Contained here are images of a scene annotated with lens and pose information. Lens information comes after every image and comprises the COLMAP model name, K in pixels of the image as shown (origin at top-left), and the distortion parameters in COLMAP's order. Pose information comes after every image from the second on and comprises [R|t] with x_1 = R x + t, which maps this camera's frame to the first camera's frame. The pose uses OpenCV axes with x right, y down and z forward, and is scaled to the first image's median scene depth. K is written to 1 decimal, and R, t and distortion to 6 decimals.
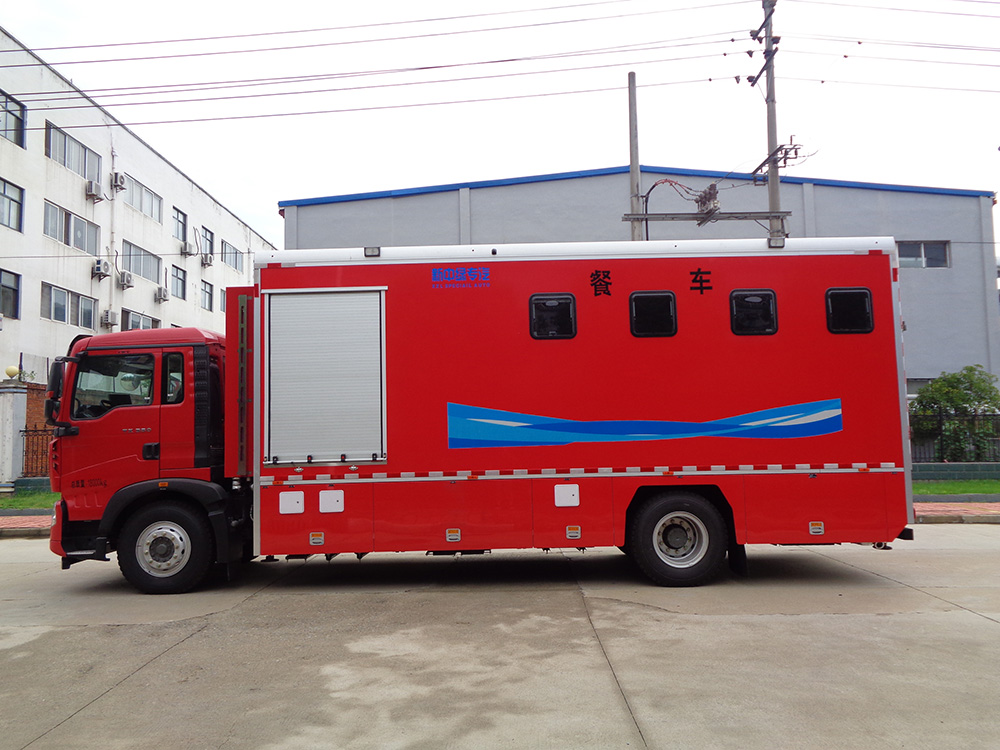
lens RADIAL K [[761.4, 0, 501.4], [0, 761.4, 355.3], [0, 0, 1]] dist [-0.005289, 0.023980]
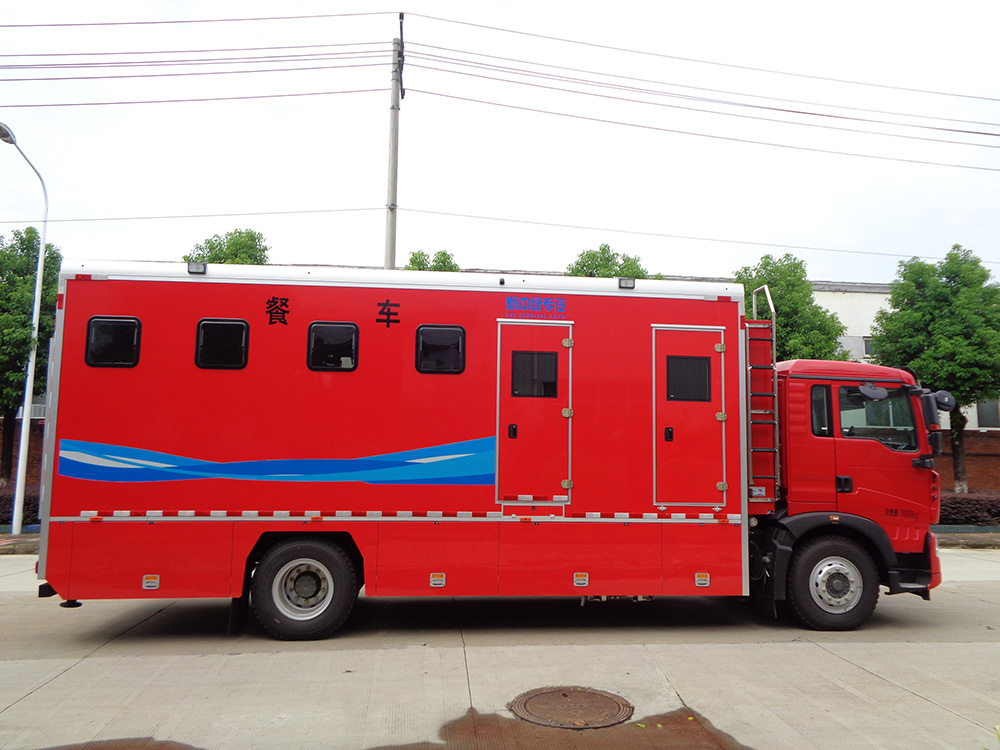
lens RADIAL K [[805.1, 0, 508.6], [0, 805.1, 391.1], [0, 0, 1]] dist [0.010036, 0.020832]
pose [[0.992295, 0.039594, 0.117398, 0.297708], [-0.039550, 0.999214, -0.002702, -0.005780], [-0.117413, -0.001962, 0.993081, -0.001598]]
